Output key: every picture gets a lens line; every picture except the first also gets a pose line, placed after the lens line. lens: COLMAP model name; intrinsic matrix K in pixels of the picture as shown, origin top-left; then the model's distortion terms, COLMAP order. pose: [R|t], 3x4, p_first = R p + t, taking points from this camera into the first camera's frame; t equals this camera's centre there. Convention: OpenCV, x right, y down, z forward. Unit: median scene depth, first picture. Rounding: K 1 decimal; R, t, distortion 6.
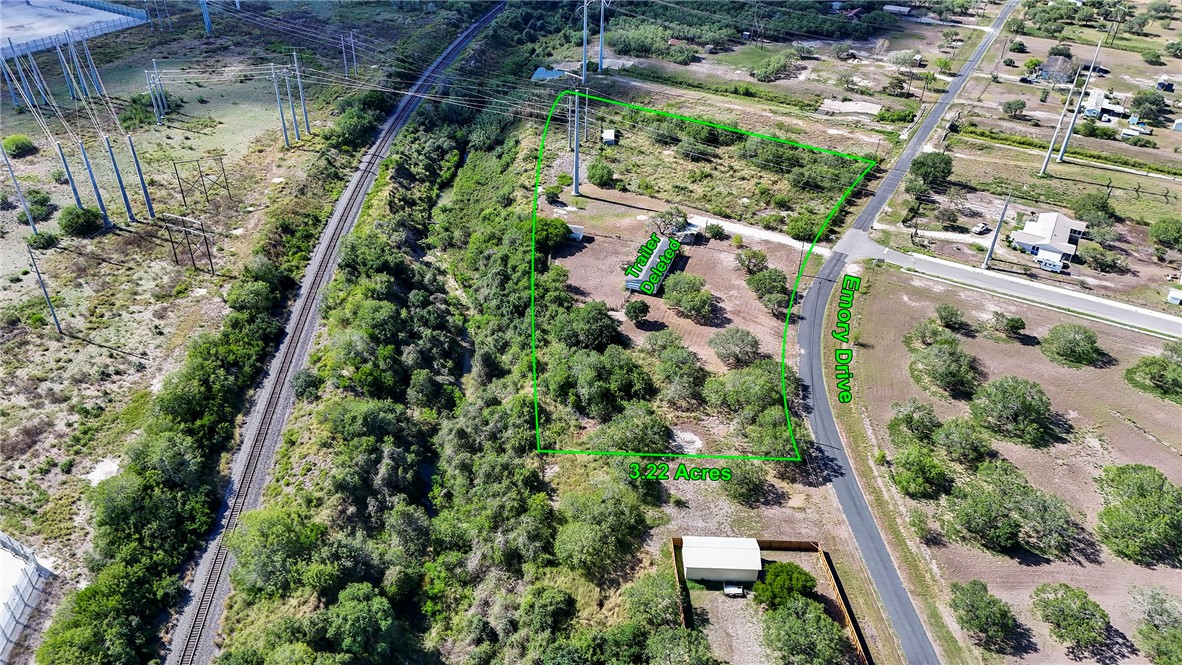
lens RADIAL K [[866.8, 0, 601.2], [0, 866.8, 335.4], [0, 0, 1]] dist [0.050351, -0.026170]
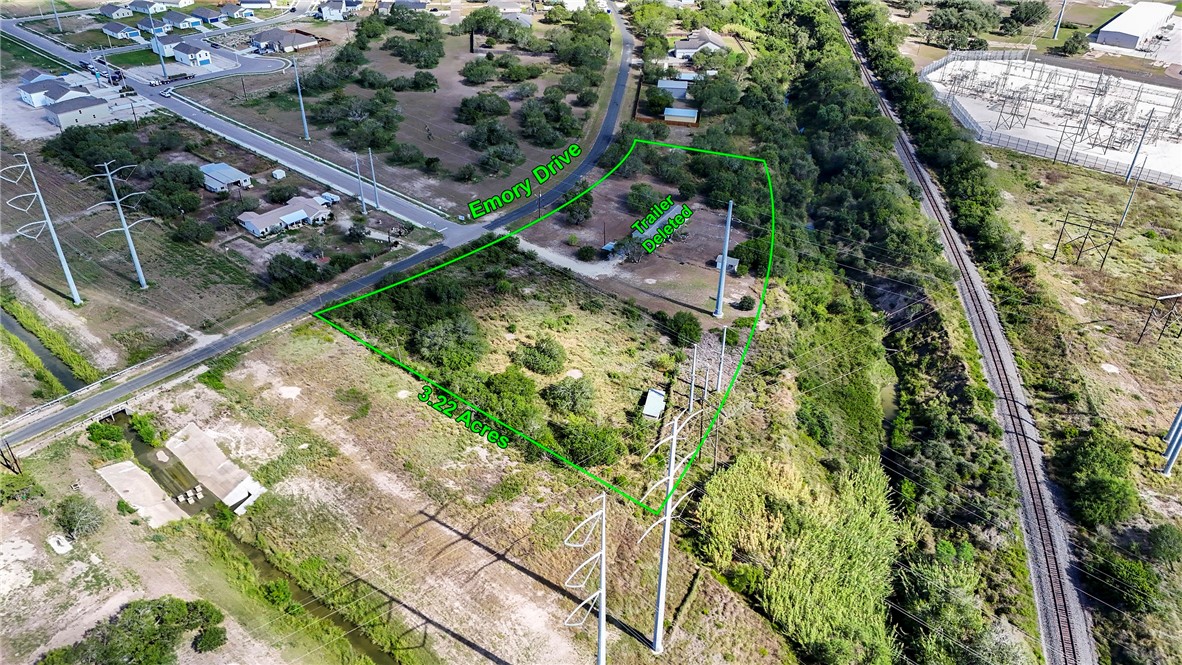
lens RADIAL K [[866.8, 0, 583.0], [0, 866.8, 321.6], [0, 0, 1]] dist [0.050351, -0.026170]
pose [[-0.974833, -0.147424, 0.167232, -0.046723], [0.098481, 0.388211, 0.916293, -1.036866], [-0.200005, 0.909702, -0.363922, 1.465109]]
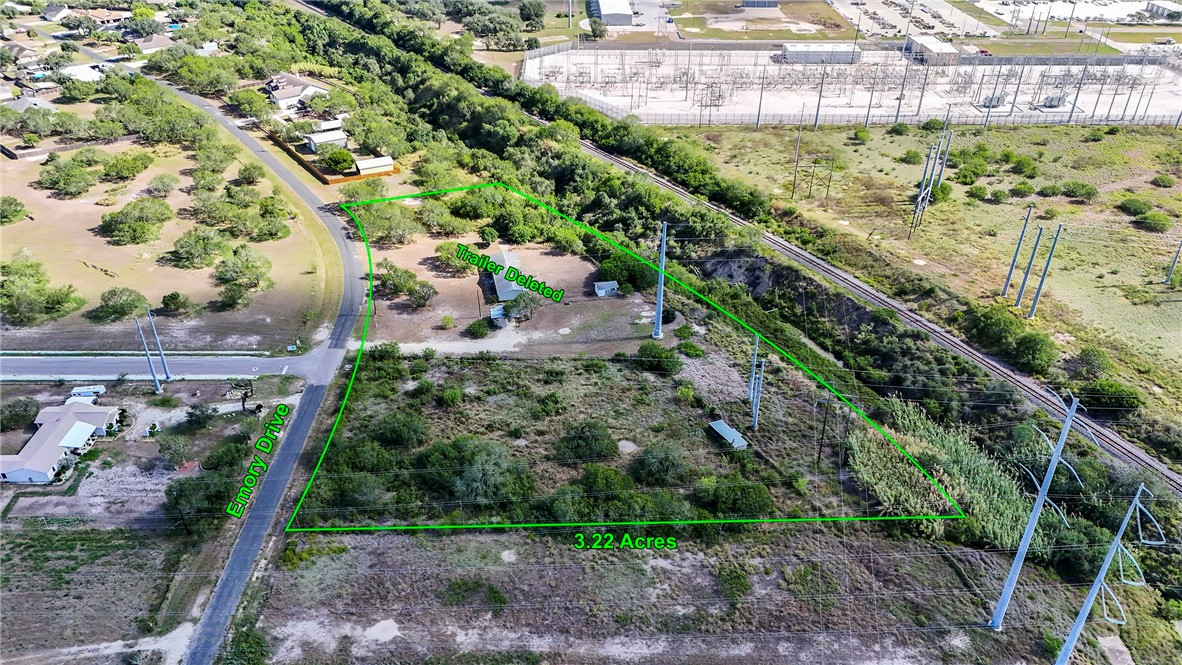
lens RADIAL K [[866.8, 0, 584.6], [0, 866.8, 336.7], [0, 0, 1]] dist [0.050351, -0.026170]
pose [[-0.869077, 0.230959, -0.437451, 0.437089], [-0.310943, 0.432720, 0.846208, -0.931708], [0.384733, 0.871442, -0.304252, 1.344166]]
